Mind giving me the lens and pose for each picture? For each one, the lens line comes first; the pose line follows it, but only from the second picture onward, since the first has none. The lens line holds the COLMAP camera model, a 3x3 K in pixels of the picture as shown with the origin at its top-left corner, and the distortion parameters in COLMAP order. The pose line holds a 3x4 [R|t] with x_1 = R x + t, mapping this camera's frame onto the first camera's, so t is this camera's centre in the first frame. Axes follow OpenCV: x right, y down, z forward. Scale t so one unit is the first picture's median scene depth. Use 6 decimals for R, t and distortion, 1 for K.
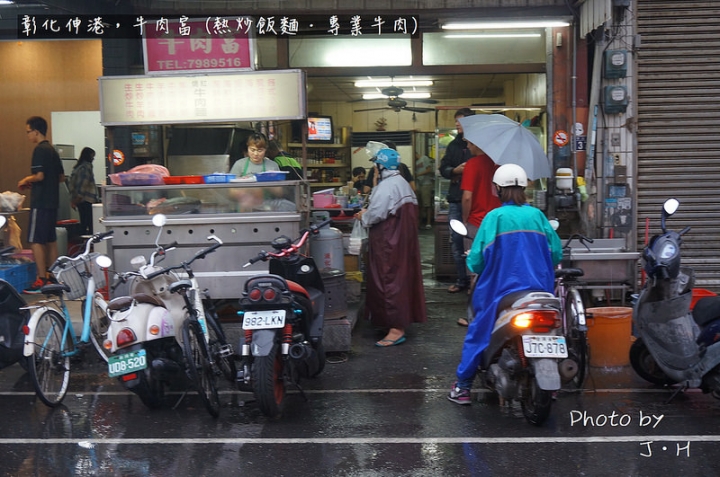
lens RADIAL K [[958.6, 0, 359.2], [0, 958.6, 240.5], [0, 0, 1]] dist [0.003054, 0.008695]
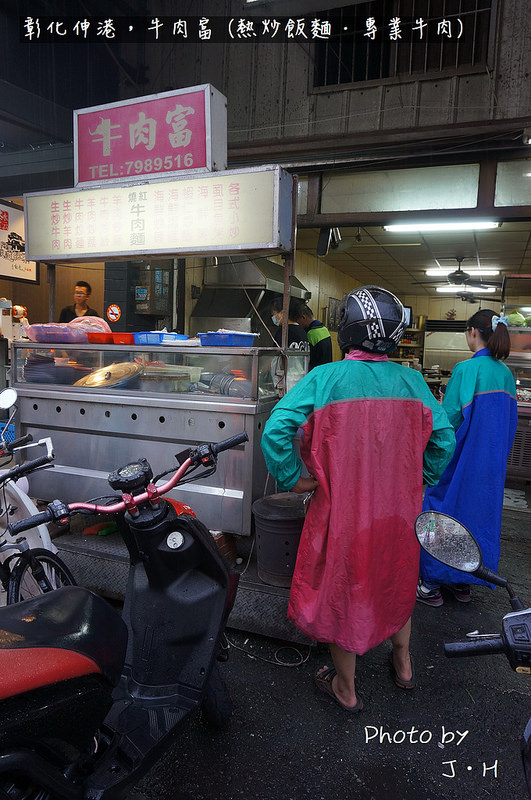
lens RADIAL K [[529.3, 0, 269.8], [0, 529.3, 399.6], [0, 0, 1]] dist [-0.046154, 0.029420]
pose [[0.947510, 0.086926, -0.307684, 0.042031], [-0.079470, 0.996161, 0.036707, -0.036882], [0.309693, -0.010329, 0.950780, 0.594187]]
